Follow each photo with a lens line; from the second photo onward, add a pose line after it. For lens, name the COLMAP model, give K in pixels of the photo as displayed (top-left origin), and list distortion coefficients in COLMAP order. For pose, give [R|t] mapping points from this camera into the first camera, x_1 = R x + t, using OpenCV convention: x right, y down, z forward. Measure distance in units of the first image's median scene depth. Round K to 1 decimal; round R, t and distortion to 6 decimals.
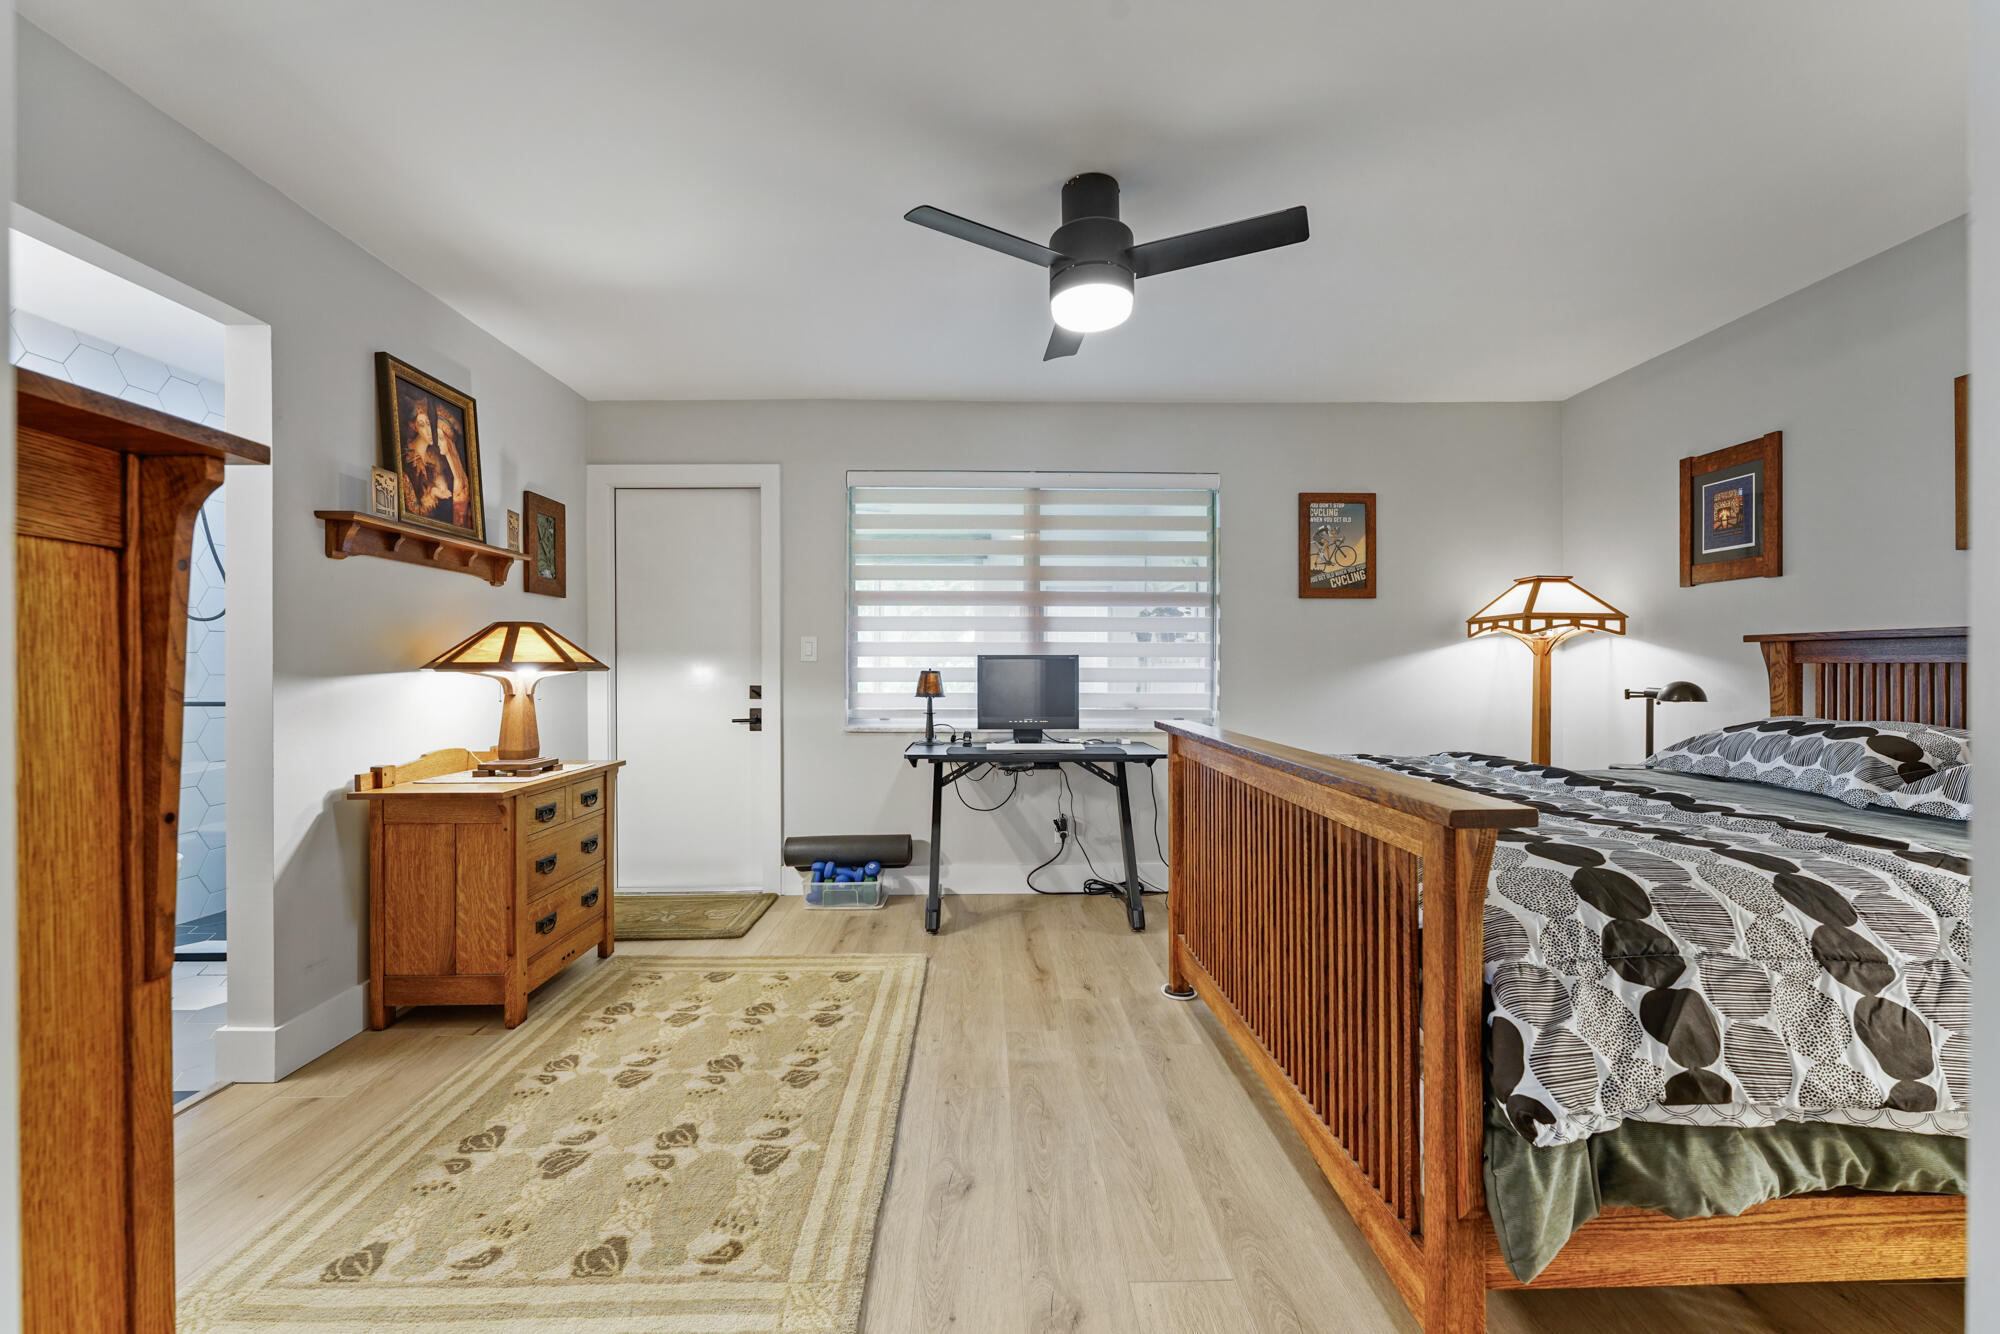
lens RADIAL K [[811.3, 0, 991.9], [0, 811.3, 665.9], [0, 0, 1]] dist [-0.002113, 0.000484]
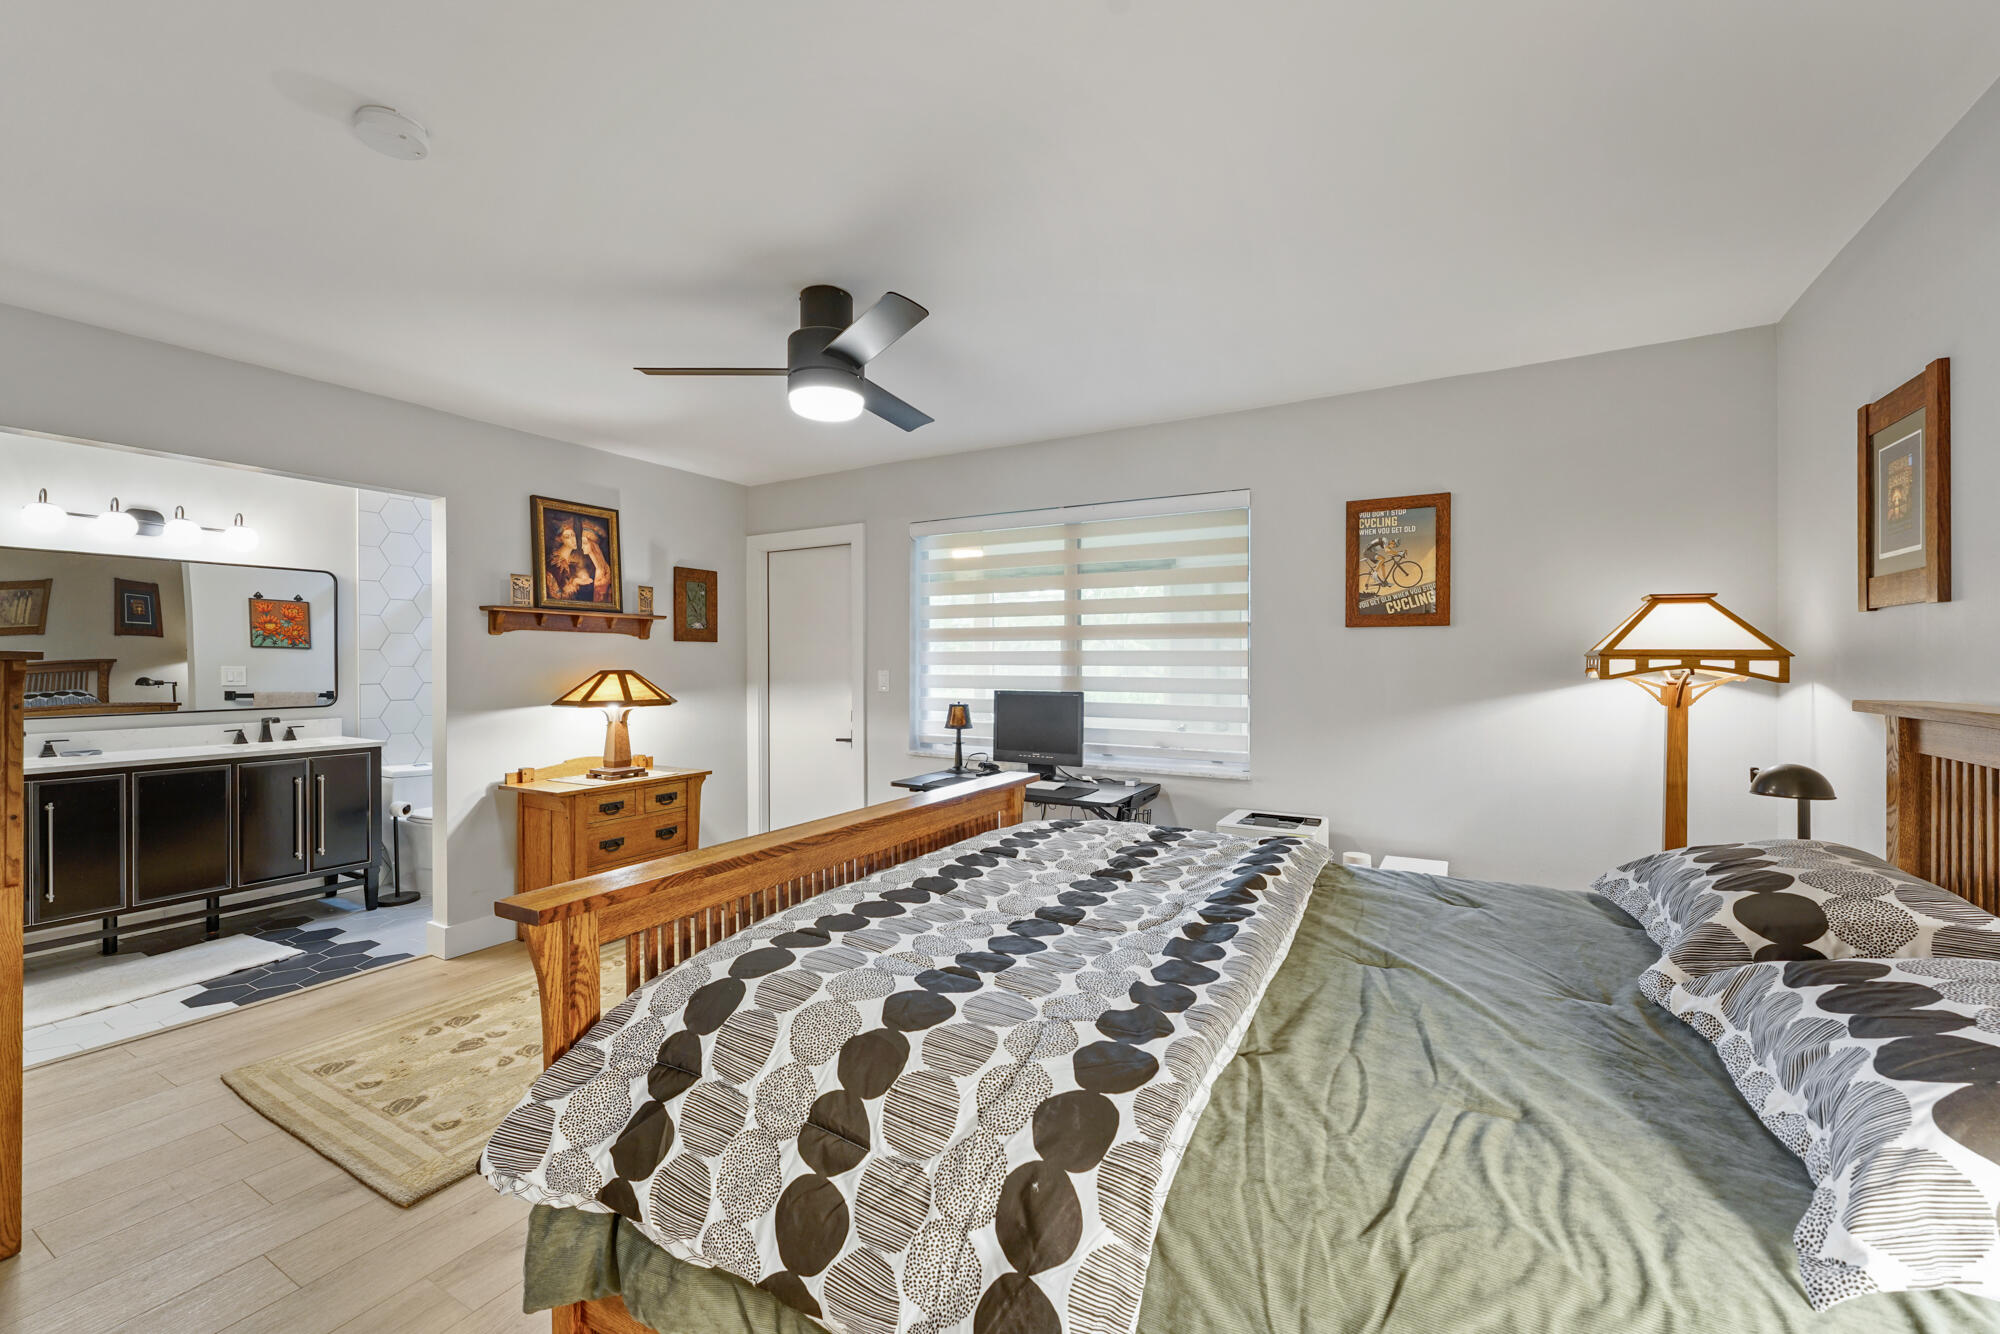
lens RADIAL K [[811.3, 0, 992.0], [0, 811.3, 661.5], [0, 0, 1]] dist [-0.002113, 0.000484]
pose [[0.857249, 0.000168, -0.514902, 0.602634], [0.001268, 0.999996, 0.002438, -0.061327], [0.514900, -0.002743, 0.857246, 0.110179]]
